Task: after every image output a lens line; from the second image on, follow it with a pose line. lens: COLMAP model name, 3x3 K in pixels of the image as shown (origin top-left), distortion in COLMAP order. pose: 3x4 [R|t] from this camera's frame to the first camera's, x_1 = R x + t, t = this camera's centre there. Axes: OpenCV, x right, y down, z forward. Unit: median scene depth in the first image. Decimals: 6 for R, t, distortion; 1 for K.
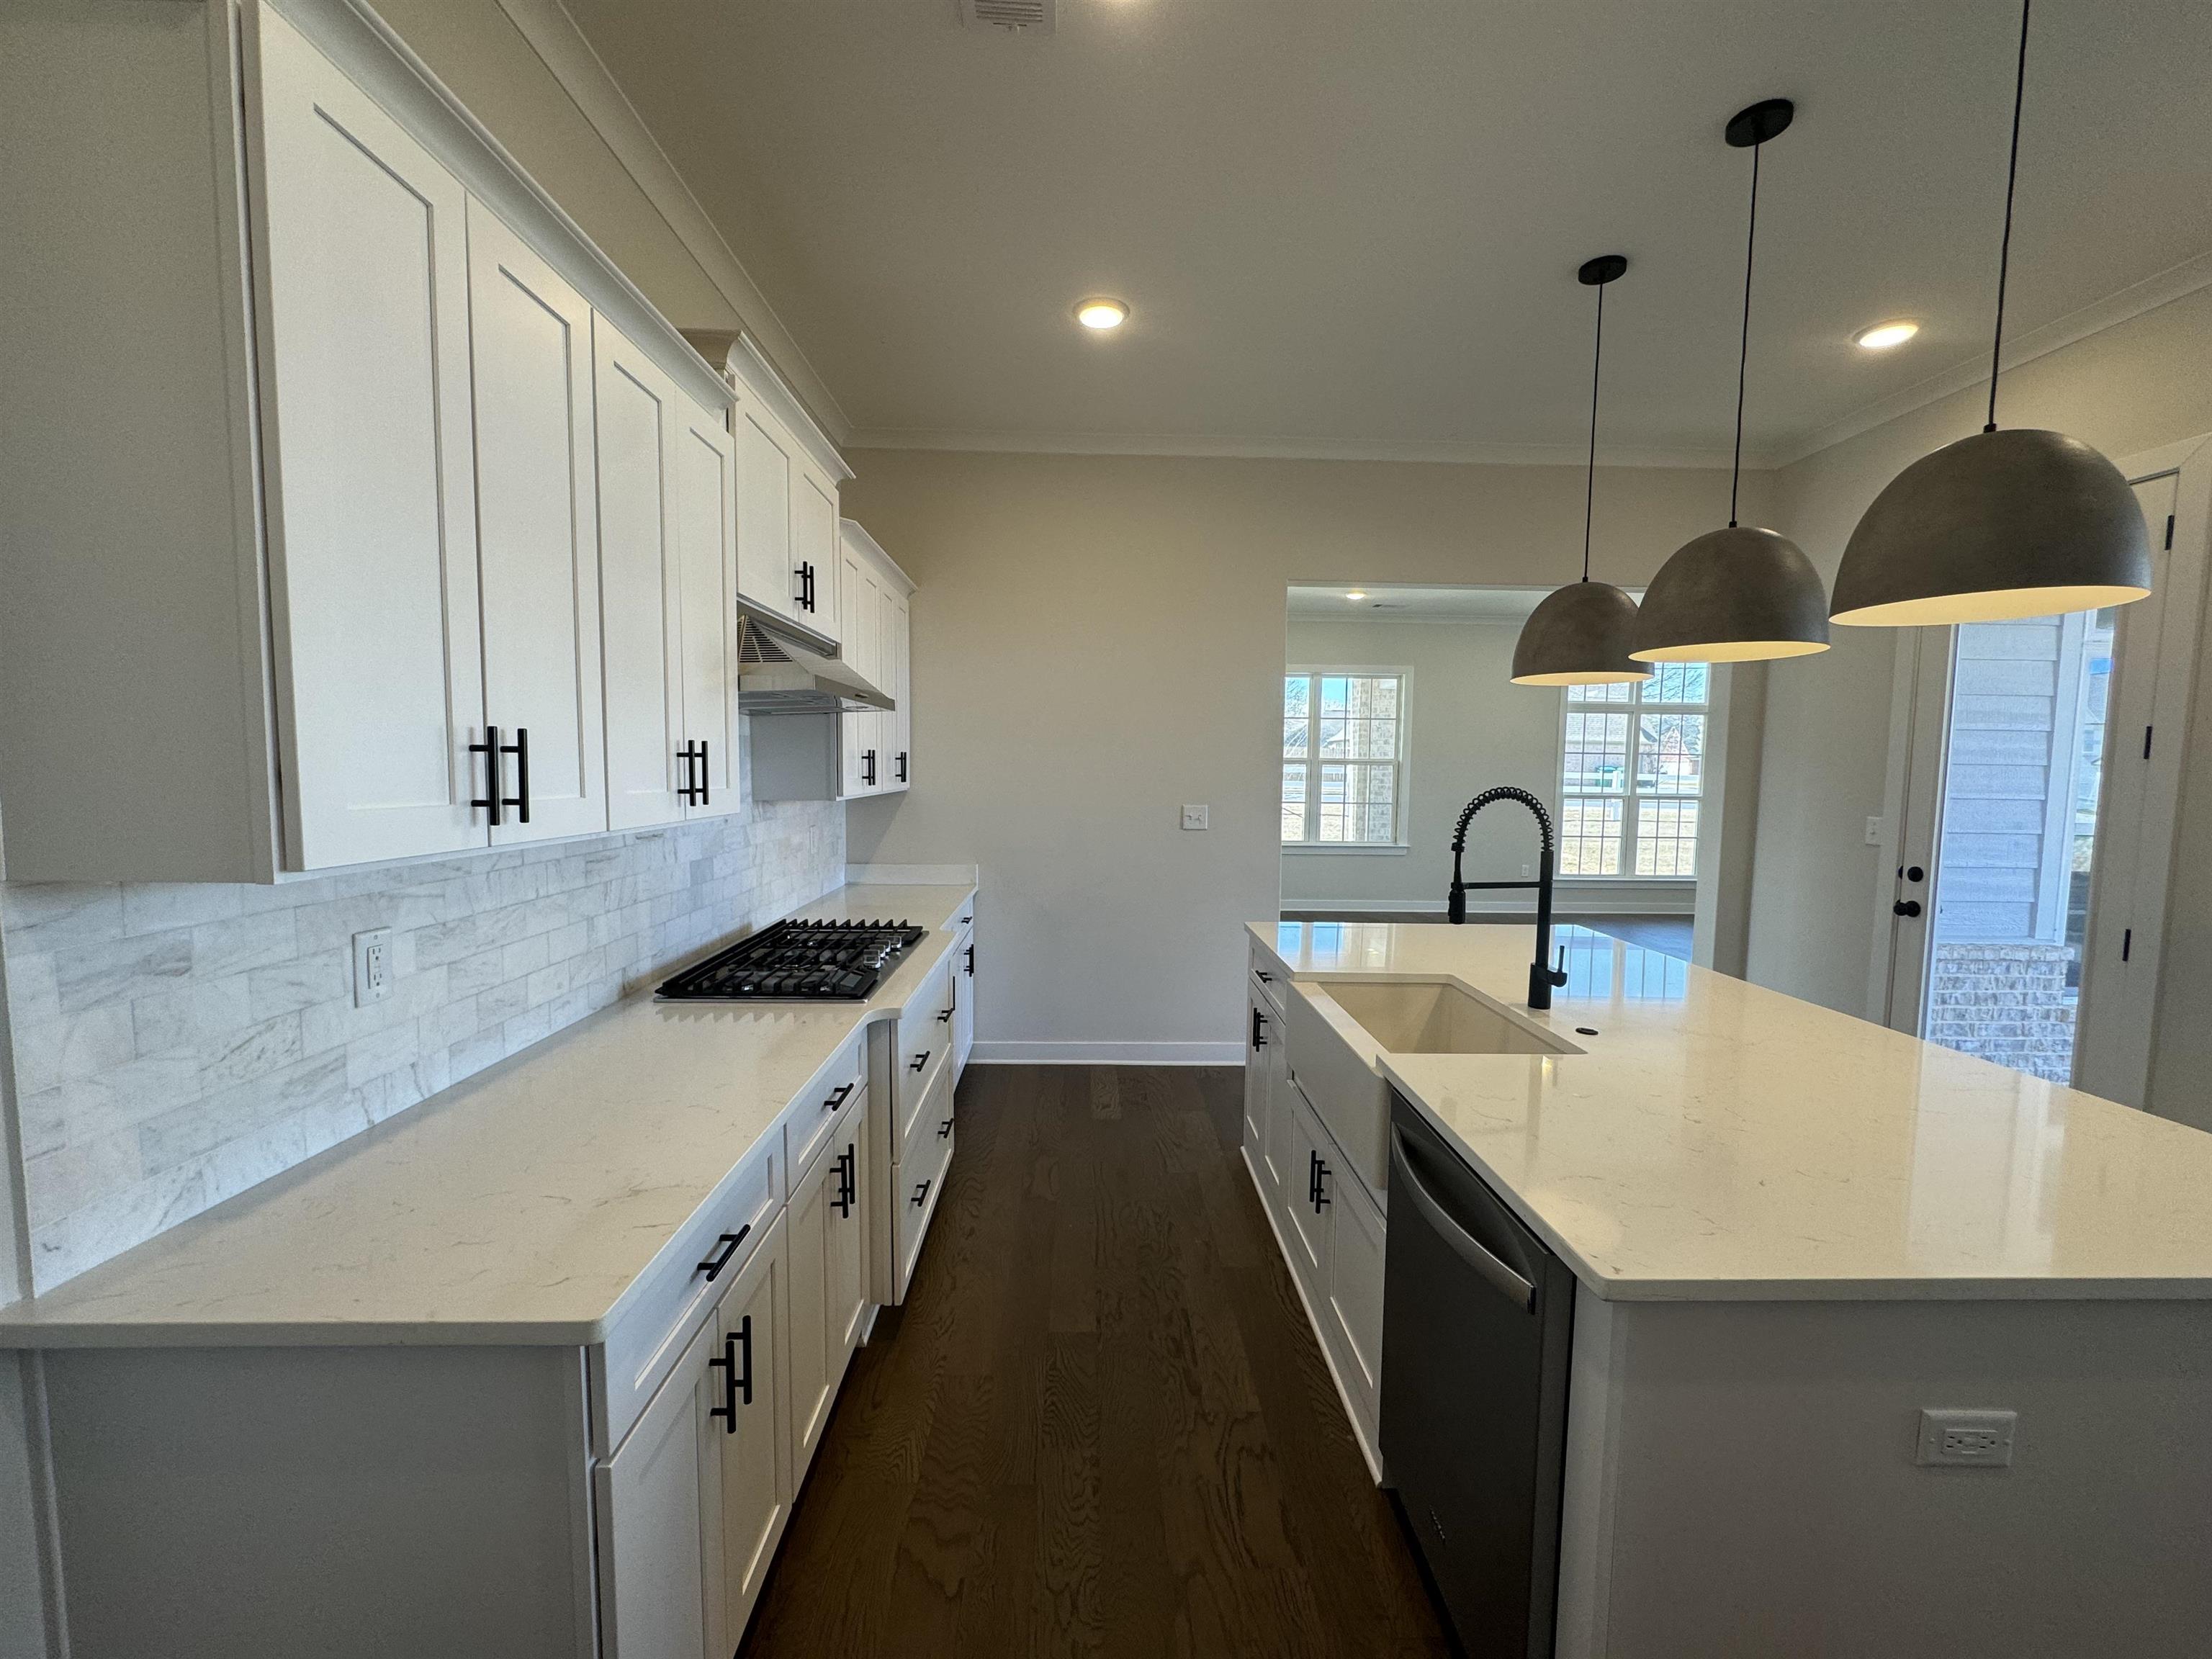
lens RADIAL K [[883.5, 0, 1105.8], [0, 883.5, 834.1], [0, 0, 1]] dist [-0.010077, 0.000098]
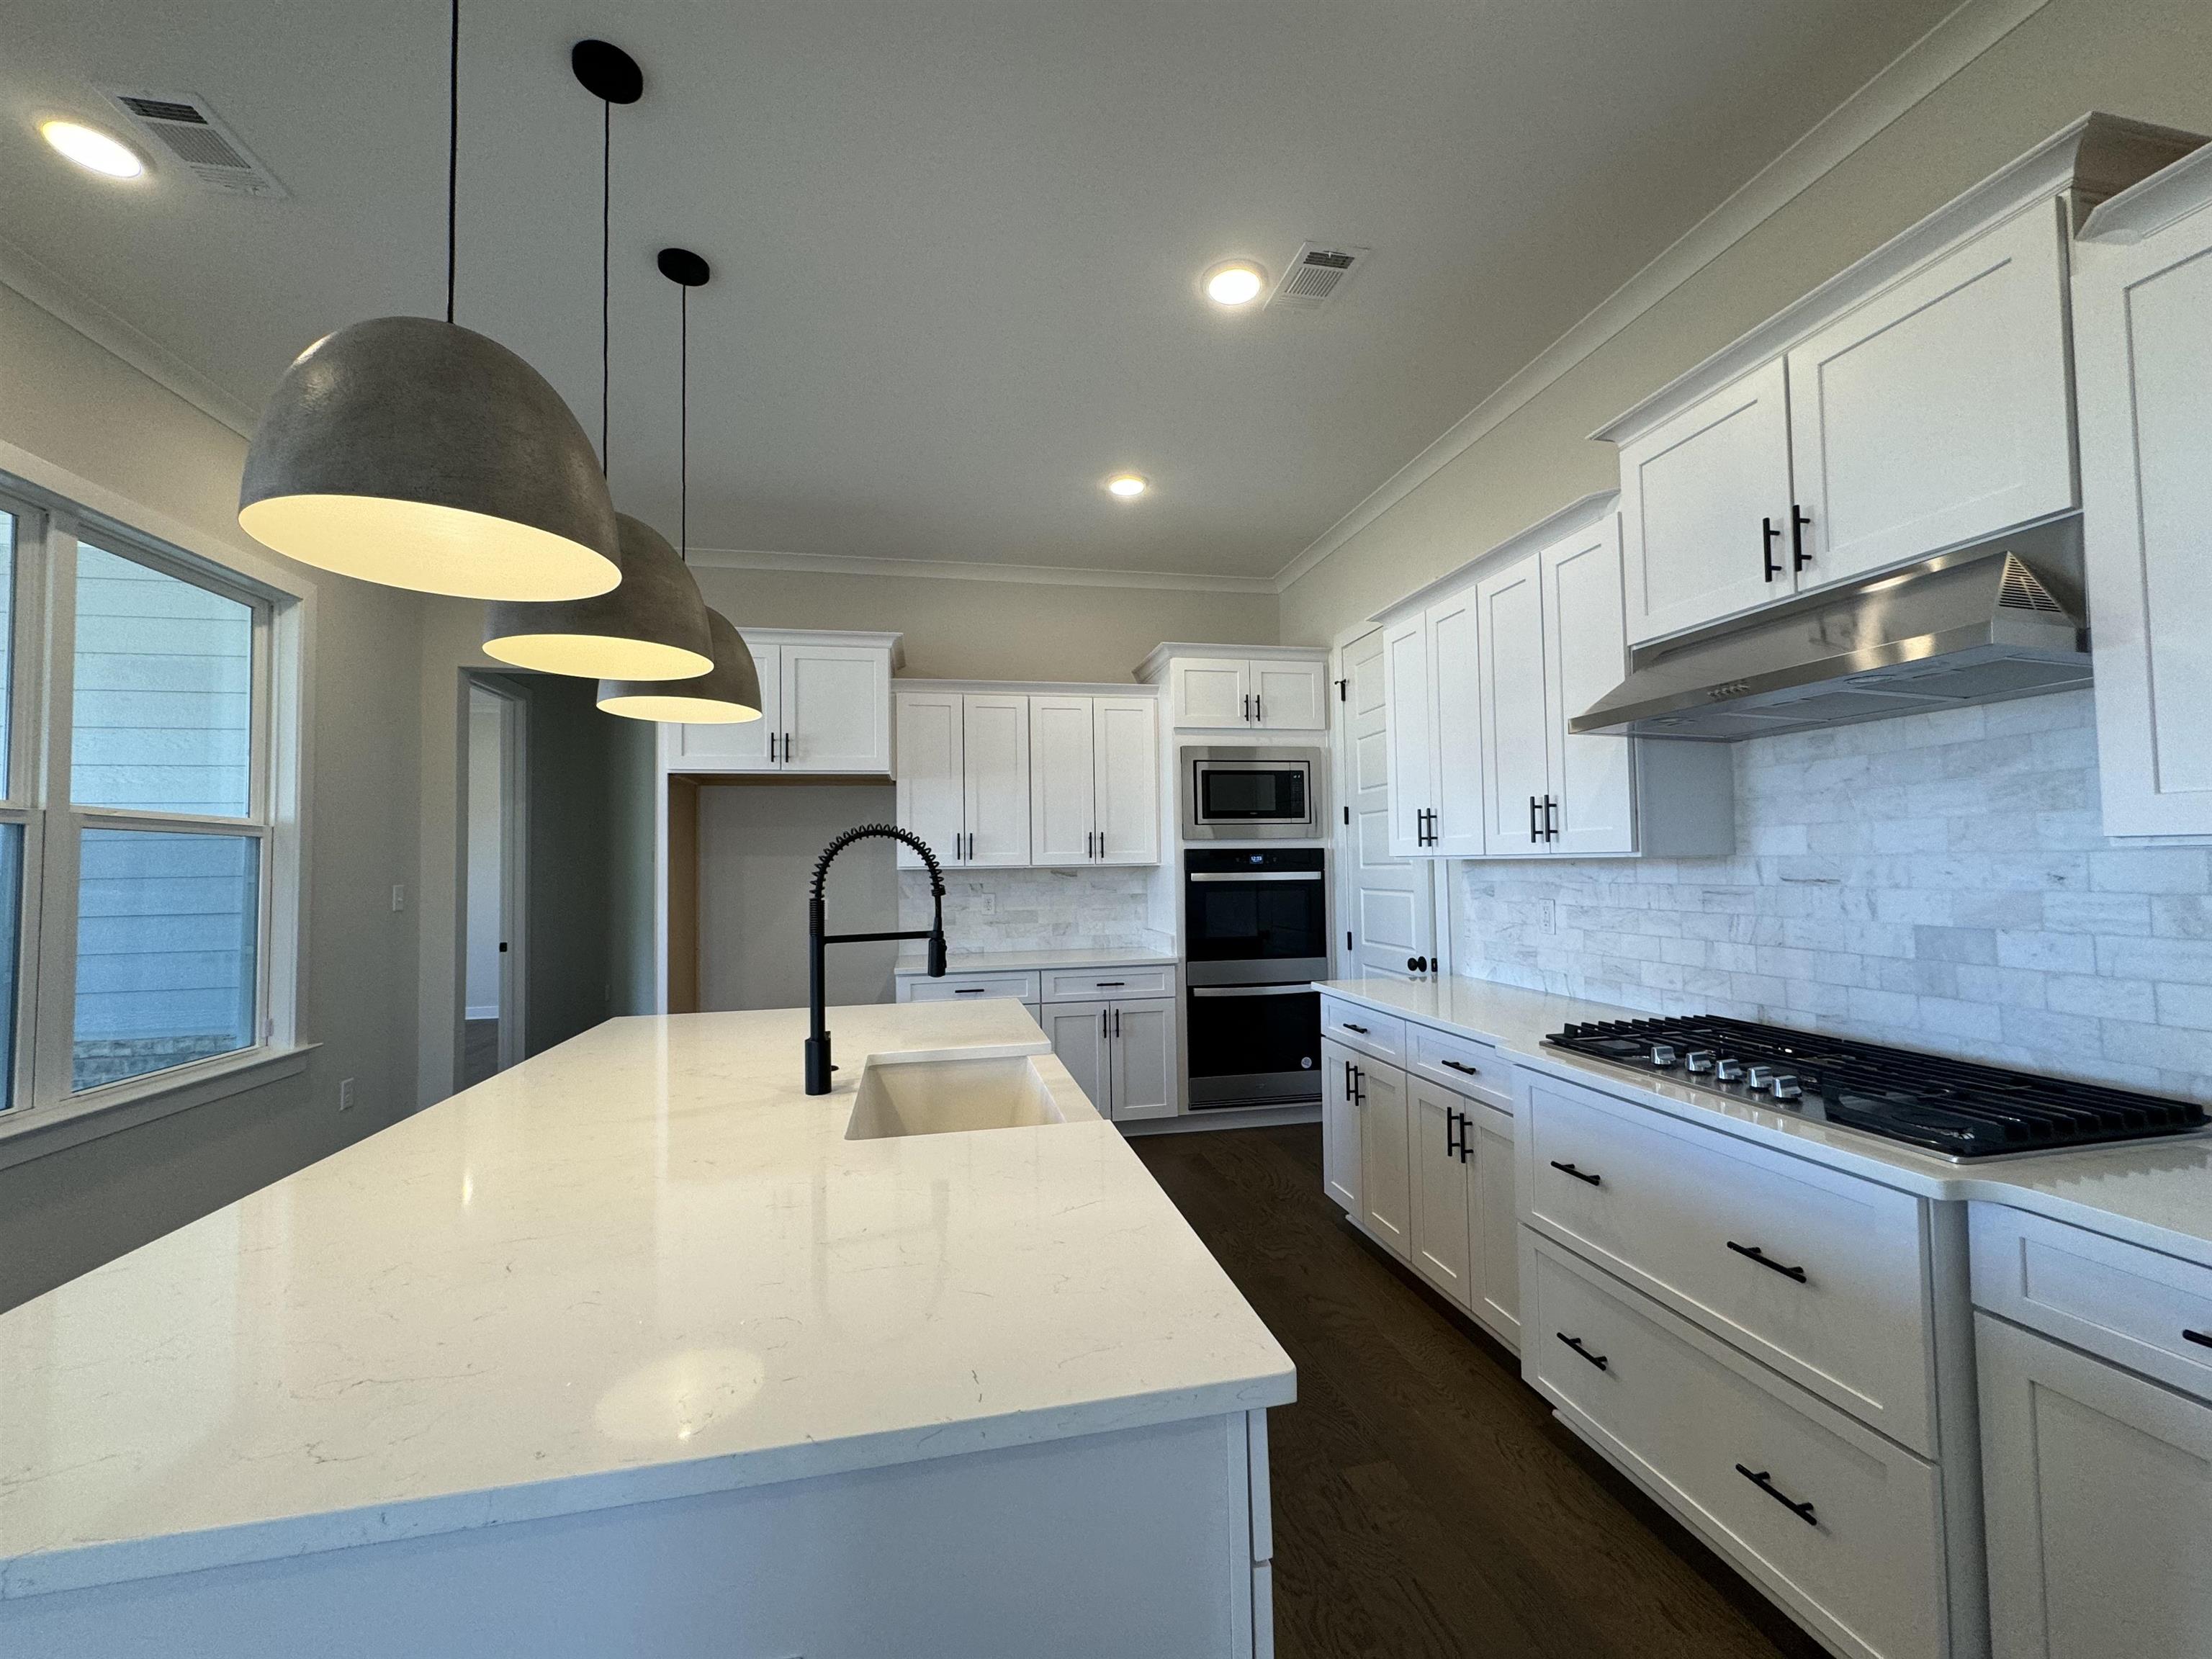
lens RADIAL K [[883.5, 0, 1107.0], [0, 883.5, 828.7], [0, 0, 1]] dist [-0.010077, 0.000098]
pose [[-0.983443, -0.002691, -0.181195, 0.445189], [-0.009266, 0.999328, 0.035454, -0.094139], [0.180978, 0.036546, -0.982808, 2.174992]]
